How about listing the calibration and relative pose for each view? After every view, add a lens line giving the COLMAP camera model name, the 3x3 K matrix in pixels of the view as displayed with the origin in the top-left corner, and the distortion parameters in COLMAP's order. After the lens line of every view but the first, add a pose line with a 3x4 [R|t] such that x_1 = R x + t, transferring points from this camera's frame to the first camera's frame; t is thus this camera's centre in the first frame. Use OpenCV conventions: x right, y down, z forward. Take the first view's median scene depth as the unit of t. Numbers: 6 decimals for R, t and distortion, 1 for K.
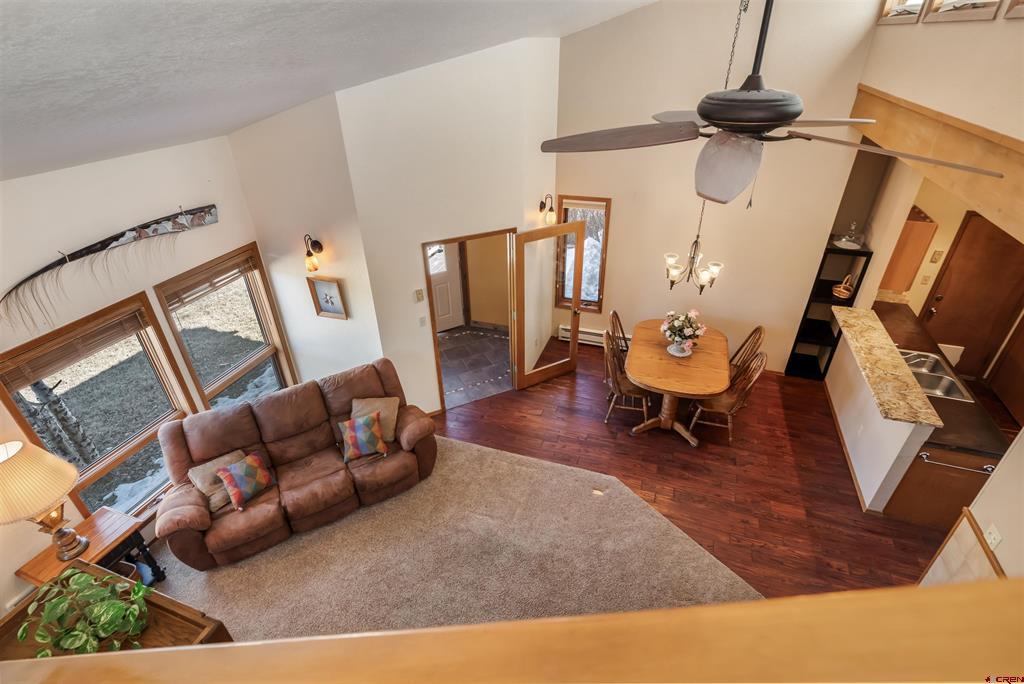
lens RADIAL K [[494.7, 0, 513.2], [0, 494.7, 347.0], [0, 0, 1]] dist [-0.002037, -0.000344]
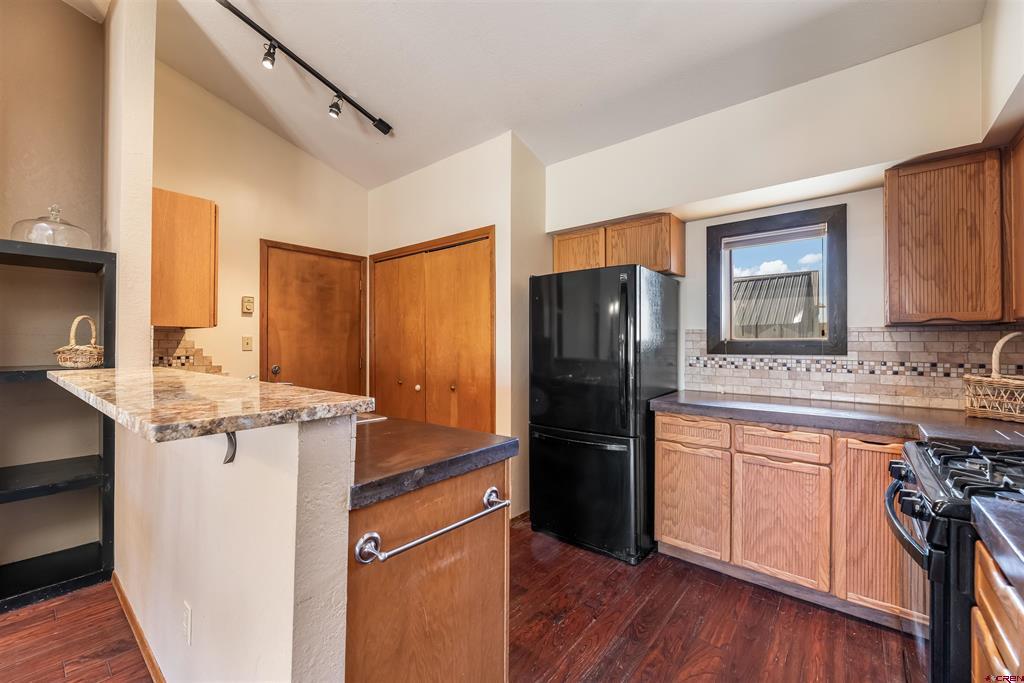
lens RADIAL K [[414.4, 0, 509.2], [0, 414.4, 345.7], [0, 0, 1]] dist [-0.000845, 0.000053]
pose [[0.351553, 0.017234, 0.936009, 0.545931], [0.485210, 0.851704, -0.197920, 0.180652], [-0.800614, 0.523740, 0.291057, 0.693813]]
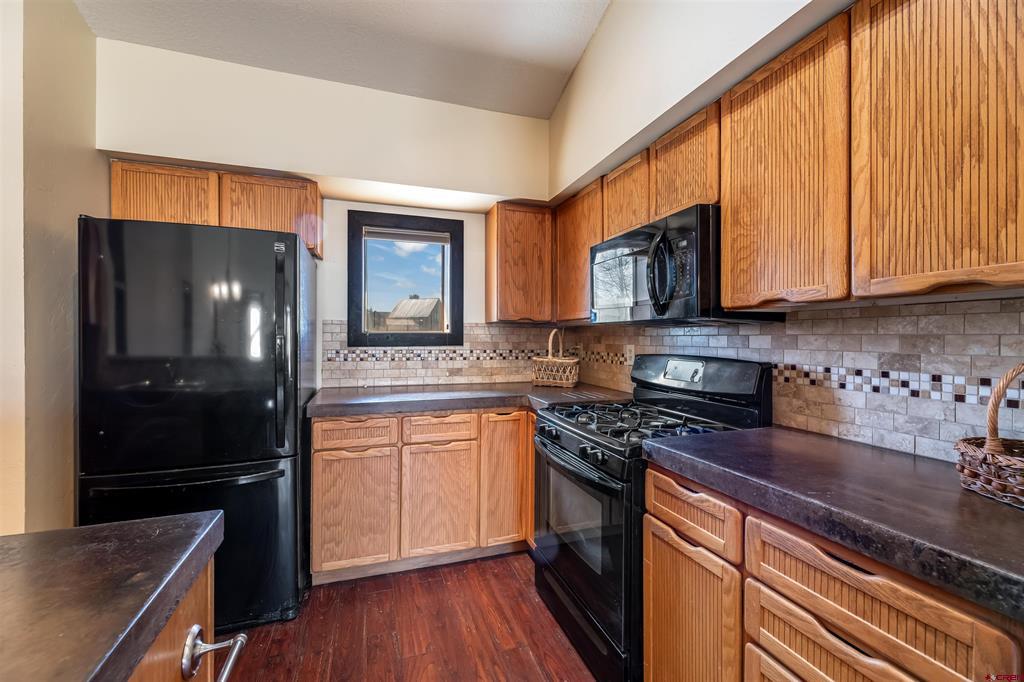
lens RADIAL K [[413.5, 0, 512.0], [0, 413.5, 341.0], [0, 0, 1]] dist [0.000330, 0.000050]
pose [[-0.612403, 0.012187, 0.790452, 0.632609], [0.424763, 0.848361, 0.316006, 0.122607], [-0.666737, 0.529278, -0.524715, 0.785637]]
